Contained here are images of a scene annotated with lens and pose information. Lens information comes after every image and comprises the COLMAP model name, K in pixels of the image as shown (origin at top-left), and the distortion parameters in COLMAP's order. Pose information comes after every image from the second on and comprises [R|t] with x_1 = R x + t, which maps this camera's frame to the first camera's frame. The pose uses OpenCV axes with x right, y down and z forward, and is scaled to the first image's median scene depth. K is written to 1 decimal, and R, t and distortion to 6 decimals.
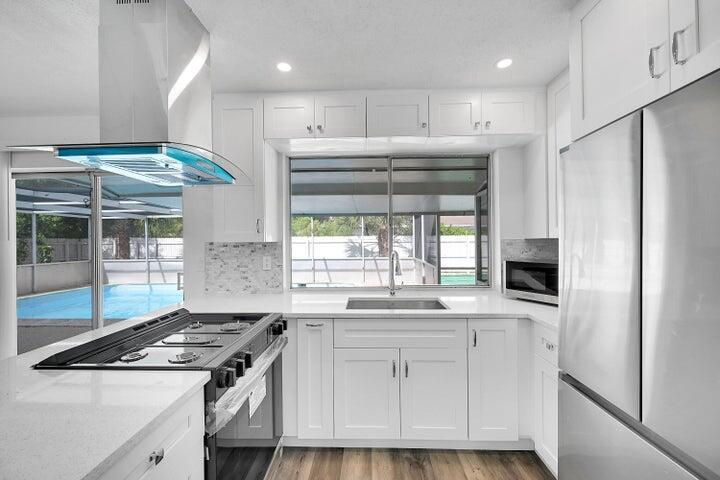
lens RADIAL K [[283.8, 0, 361.3], [0, 283.8, 239.7], [0, 0, 1]] dist [0.000153, -0.000085]
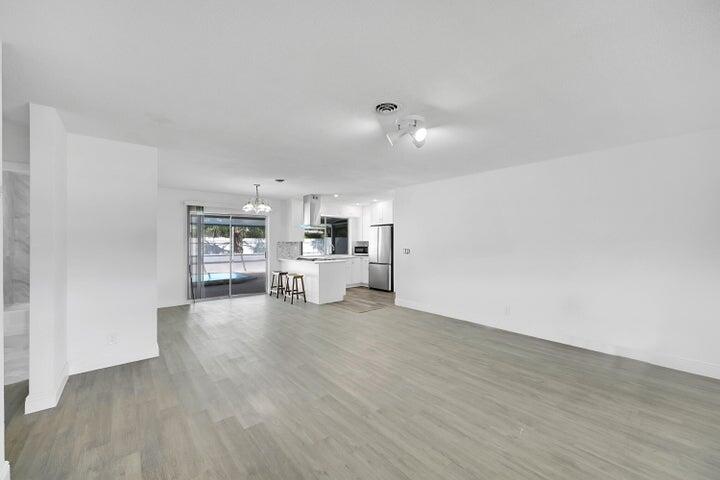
lens RADIAL K [[283.8, 0, 361.3], [0, 283.8, 239.7], [0, 0, 1]] dist [0.000153, -0.000085]
pose [[0.739486, 0.011341, 0.673077, -2.107270], [-0.008076, 0.999936, -0.007976, 0.006634], [-0.673124, 0.000462, 0.739529, -2.034963]]
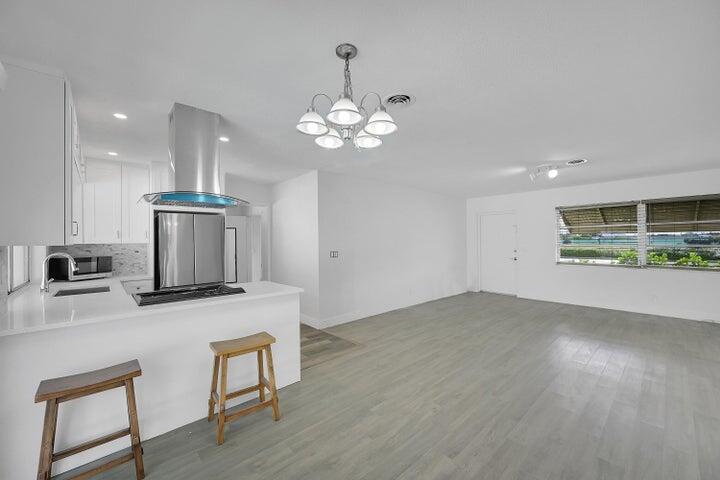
lens RADIAL K [[283.8, 0, 361.3], [0, 283.8, 239.7], [0, 0, 1]] dist [0.000153, -0.000085]
pose [[-0.699685, 0.019060, 0.714198, -1.657575], [0.011413, 0.999815, -0.015502, 0.017248], [-0.714361, -0.002695, -0.699772, 0.920260]]
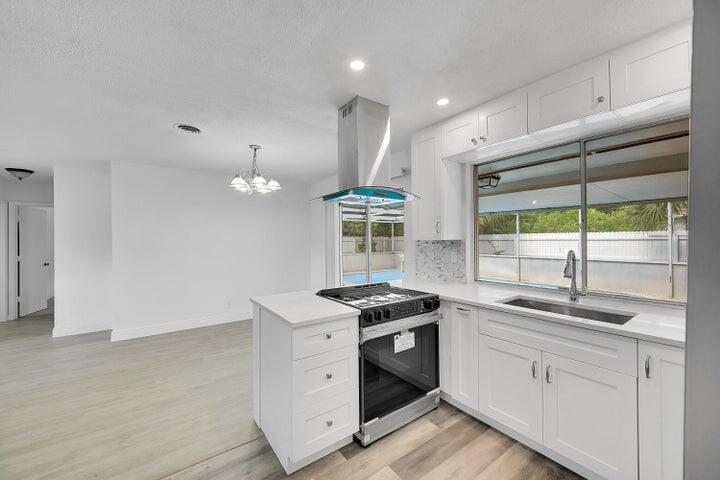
lens RADIAL K [[283.8, 0, 361.3], [0, 283.8, 239.7], [0, 0, 1]] dist [0.000153, -0.000085]
pose [[0.612659, 0.002801, -0.790343, 0.412414], [0.006560, 0.999941, 0.008629, -0.006185], [0.790320, -0.010471, 0.612604, -0.056963]]
